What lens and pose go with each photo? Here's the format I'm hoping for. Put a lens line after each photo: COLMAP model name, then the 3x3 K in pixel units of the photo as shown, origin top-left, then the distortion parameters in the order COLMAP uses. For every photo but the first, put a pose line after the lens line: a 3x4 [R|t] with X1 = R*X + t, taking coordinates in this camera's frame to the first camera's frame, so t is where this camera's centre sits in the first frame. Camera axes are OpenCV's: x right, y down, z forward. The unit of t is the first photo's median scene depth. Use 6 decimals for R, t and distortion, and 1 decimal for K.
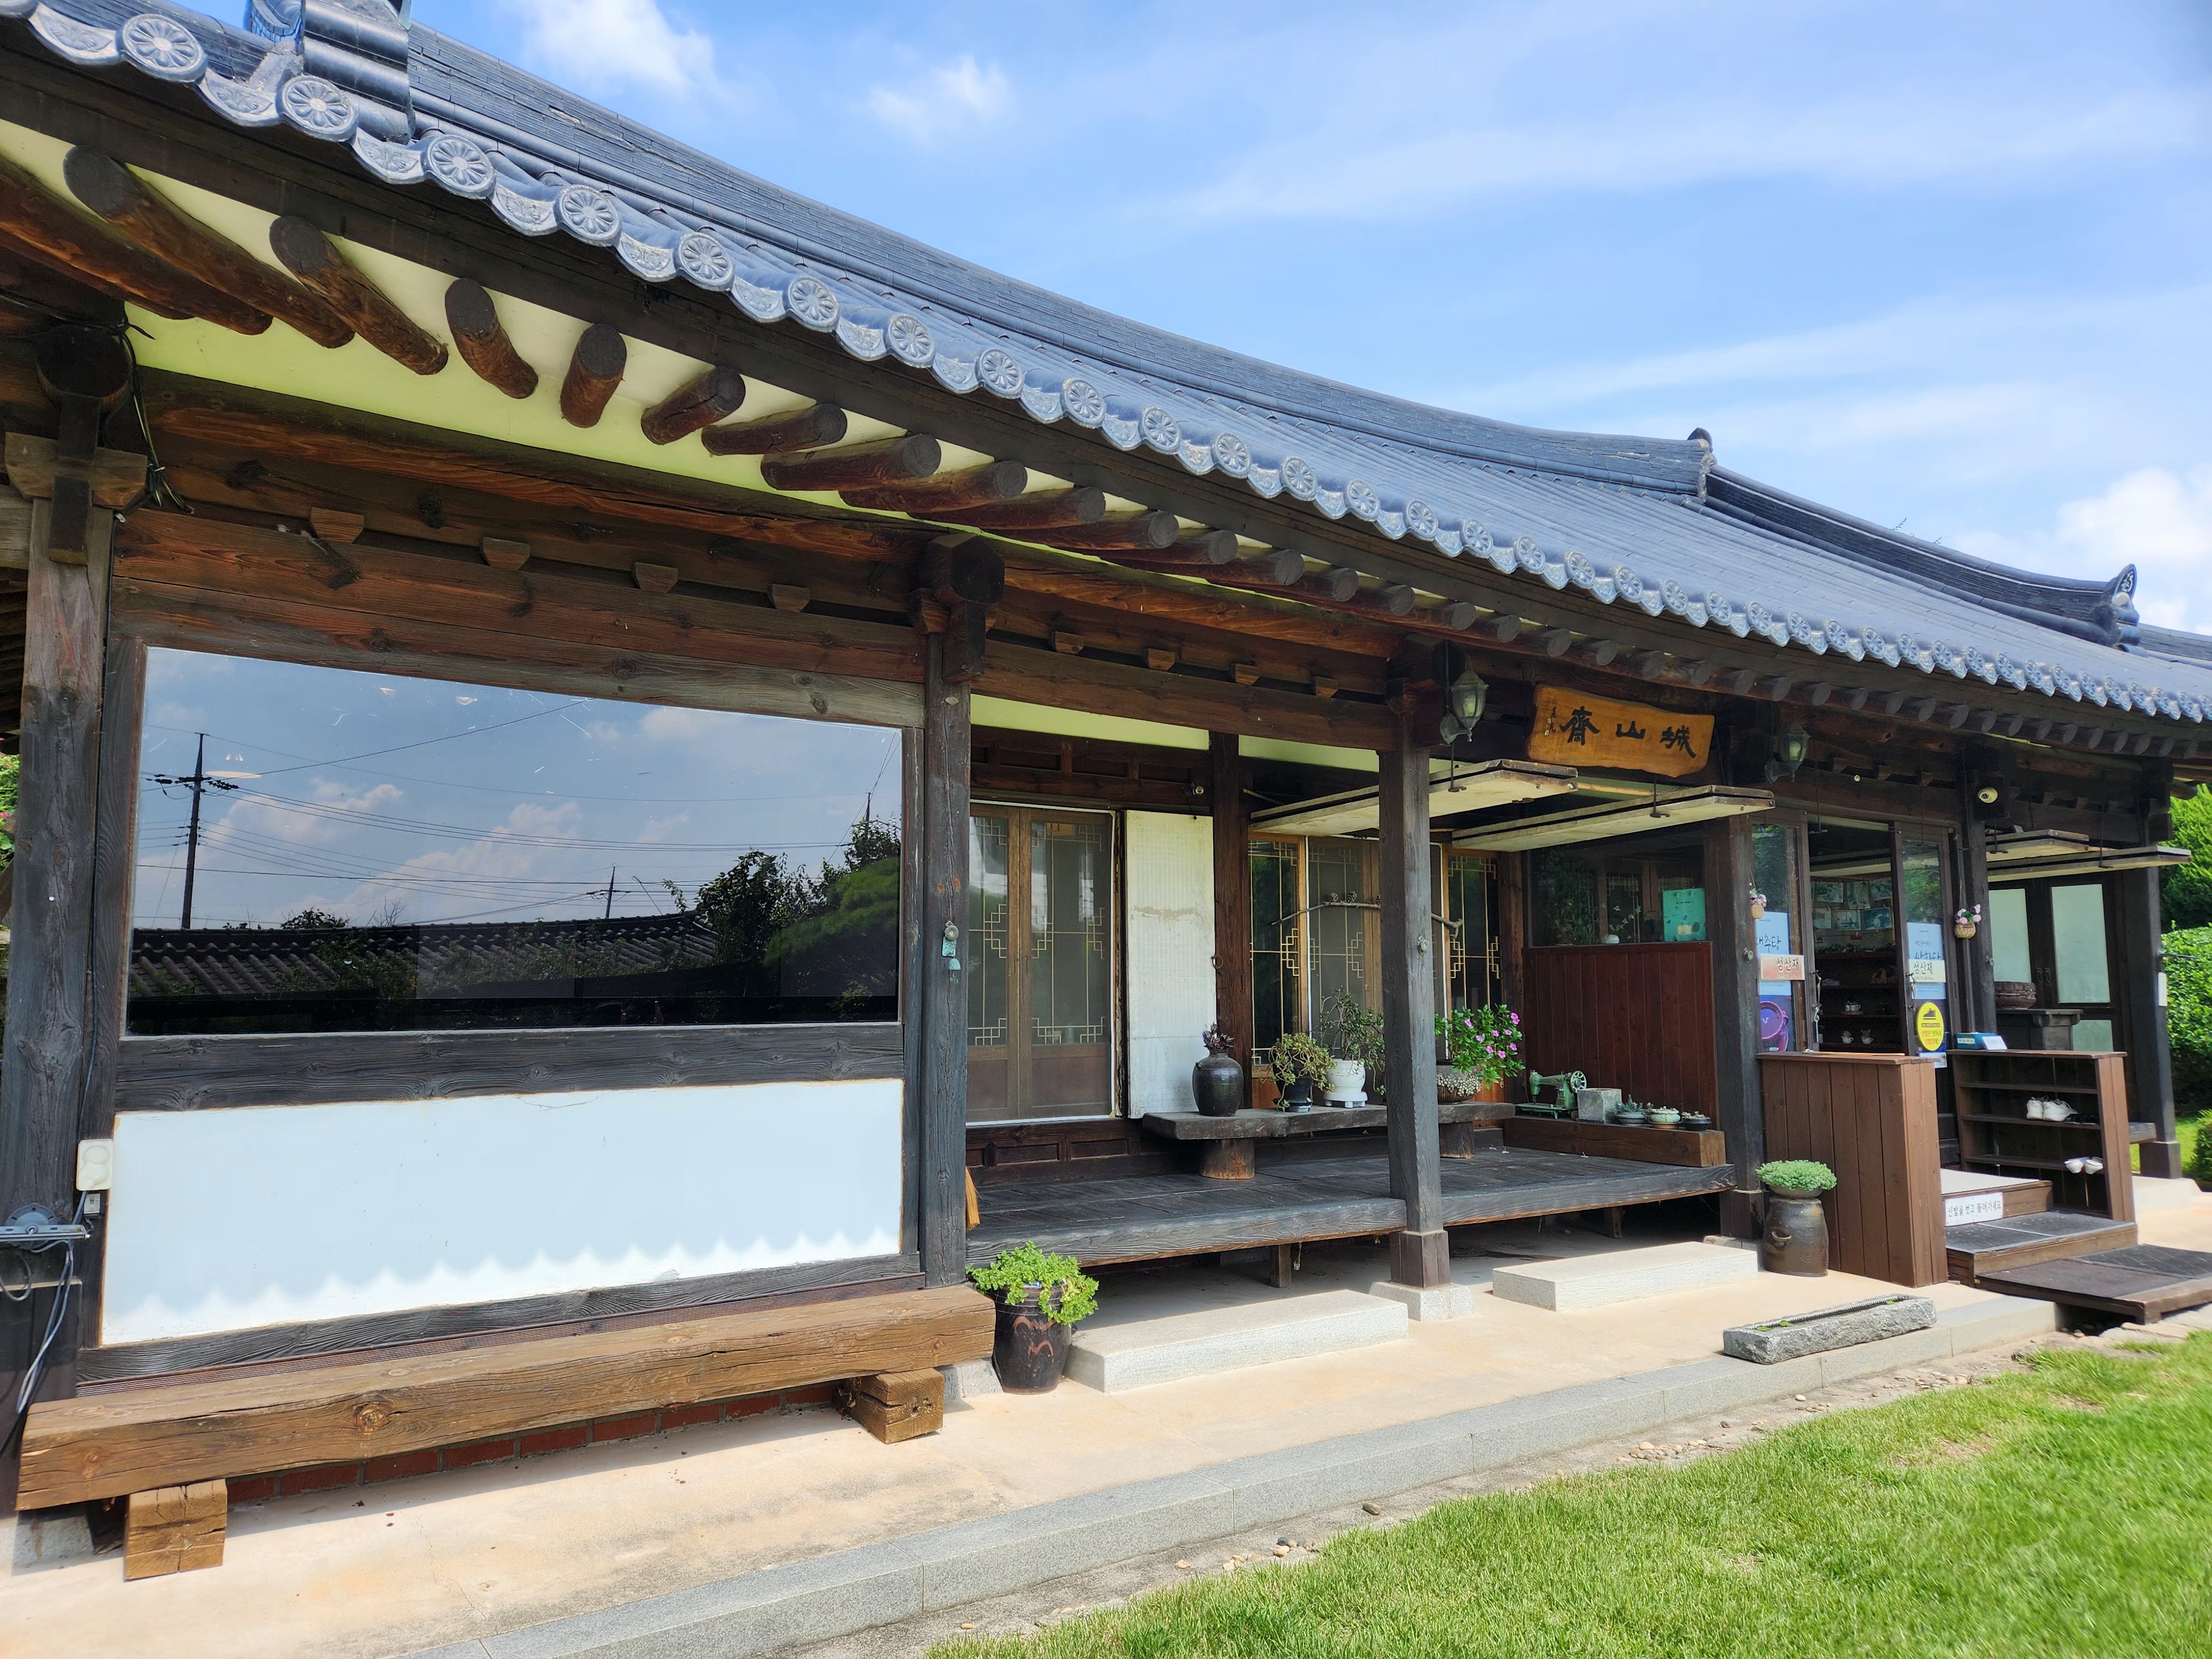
lens RADIAL K [[1470.0, 0, 1107.5], [0, 1470.0, 881.4], [0, 0, 1]] dist [0.076856, -0.069018]
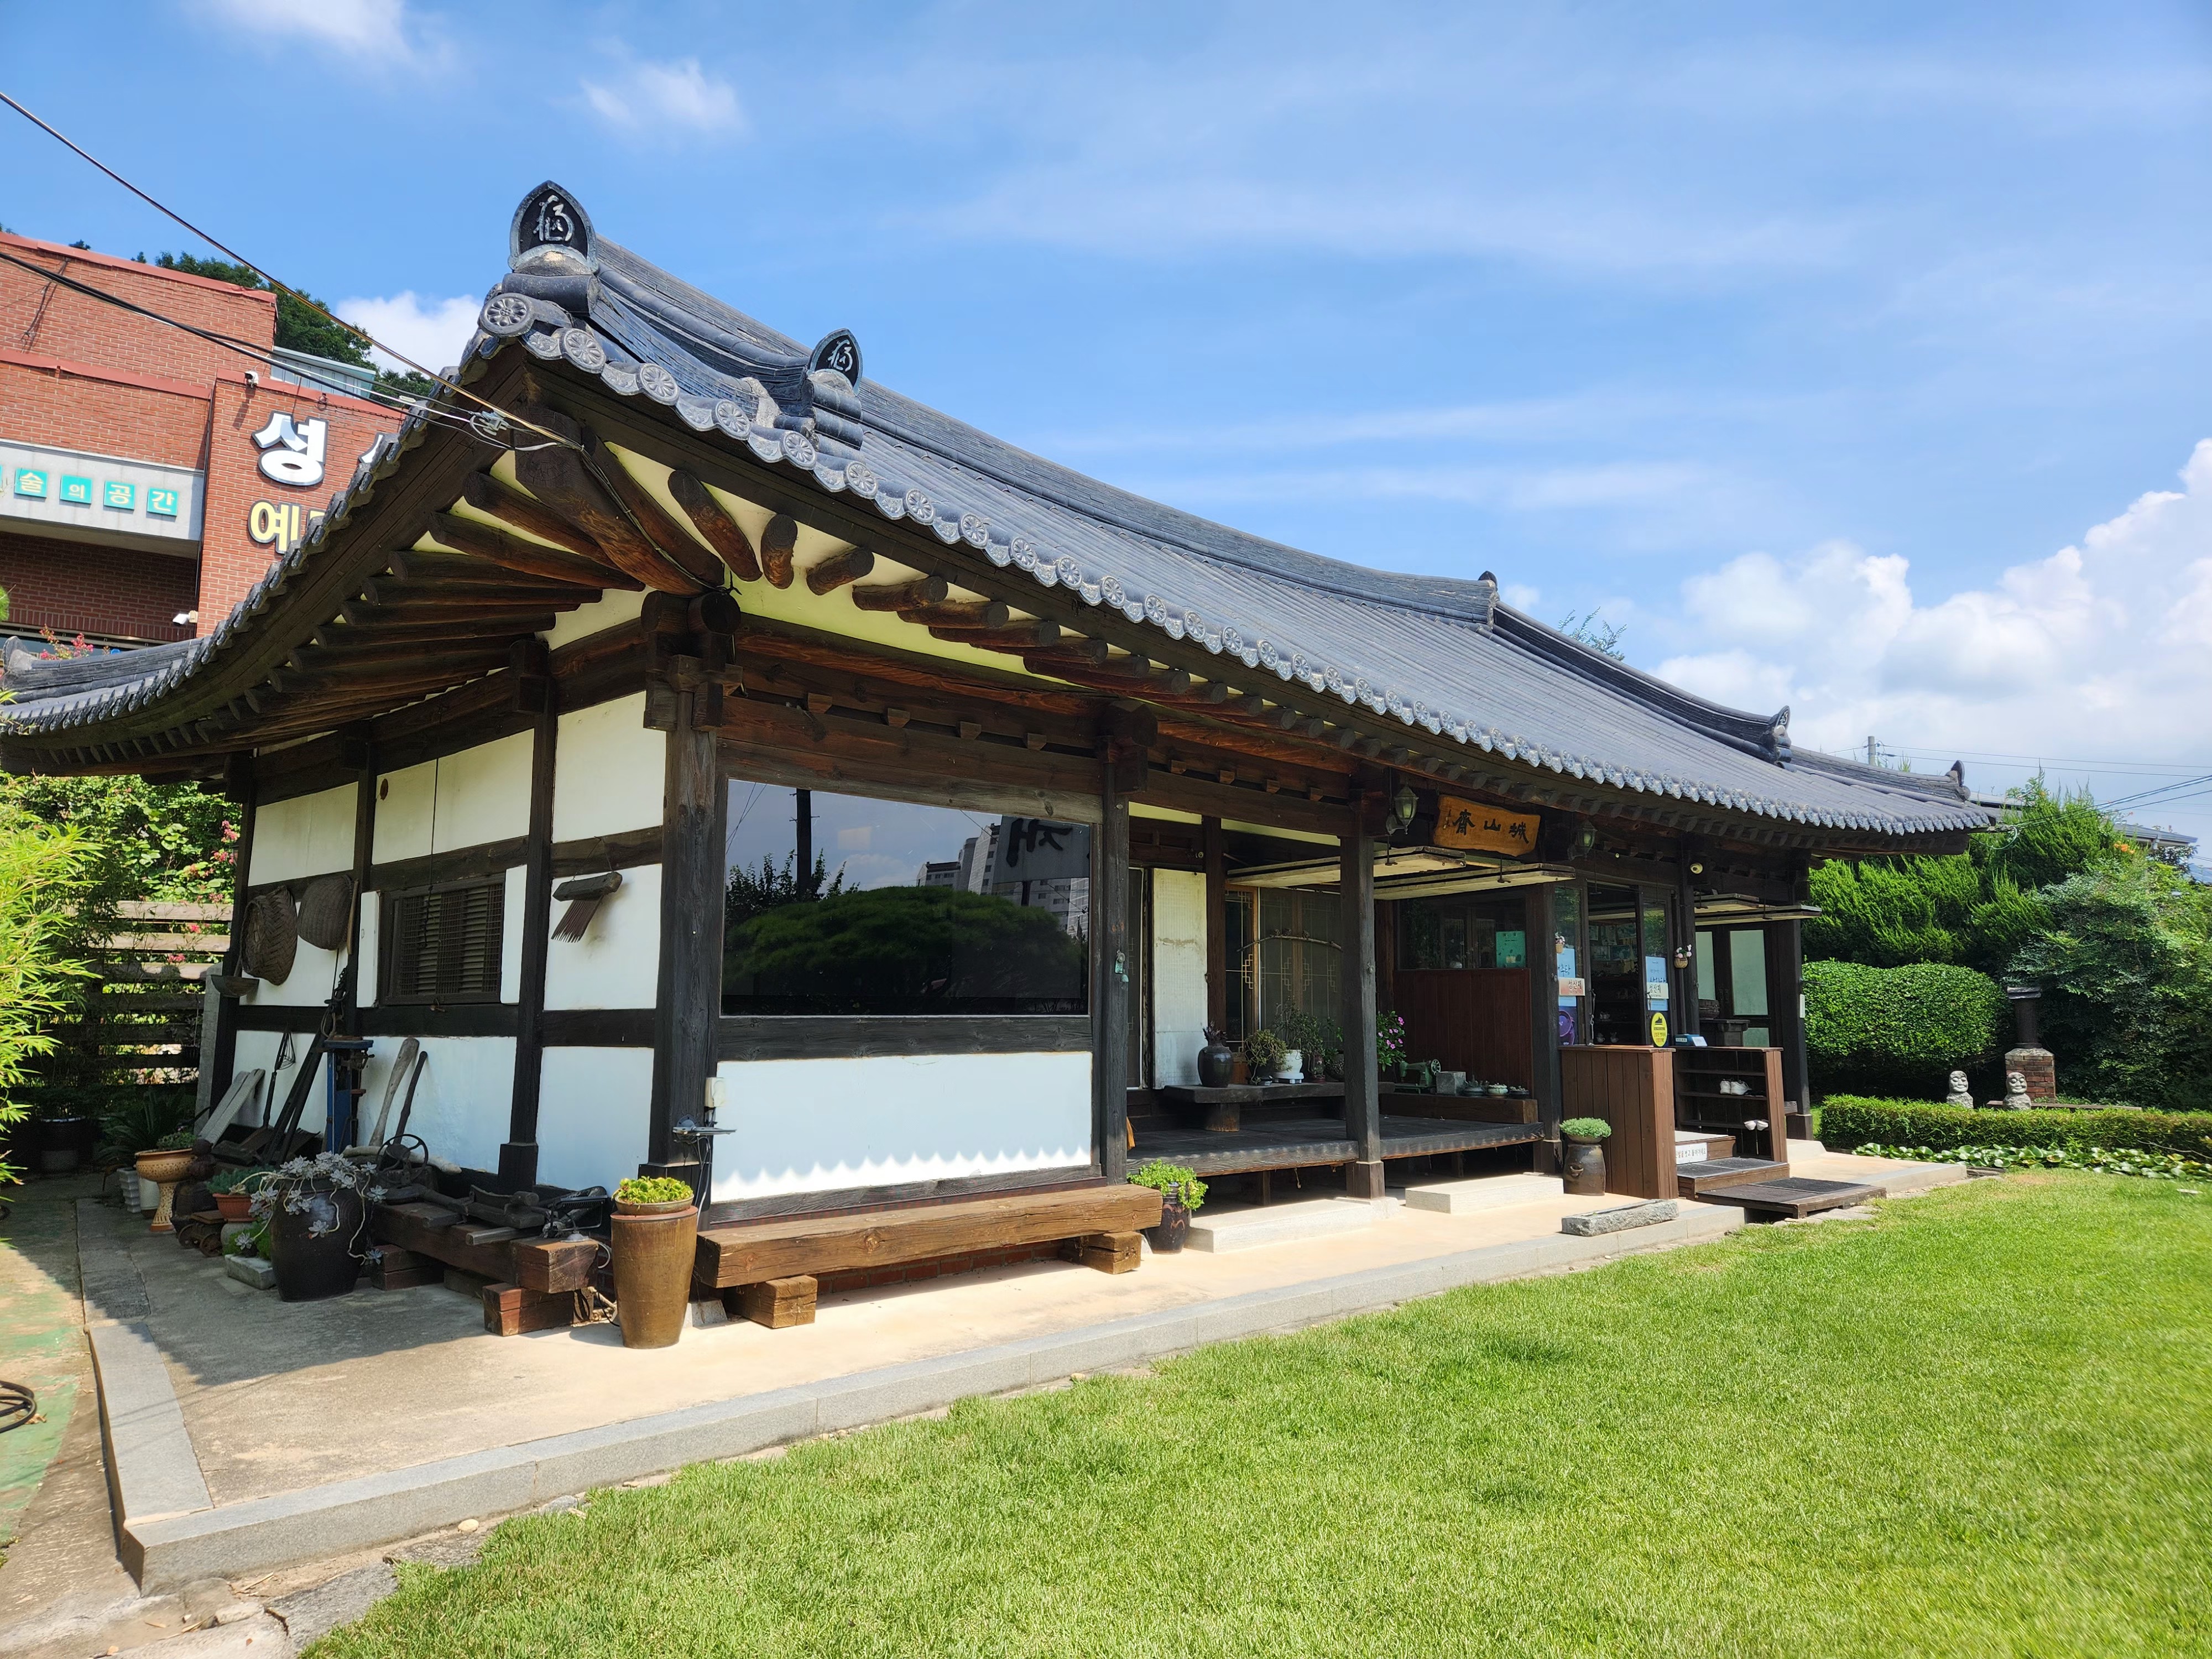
lens RADIAL K [[1507.6, 0, 1108.8], [0, 1507.6, 853.9], [0, 0, 1]] dist [0.050880, -0.002033]
pose [[0.980610, 0.029968, 0.193662, -0.310217], [-0.025230, 0.999320, -0.026887, -0.022669], [-0.194336, 0.021479, 0.980700, -0.400300]]
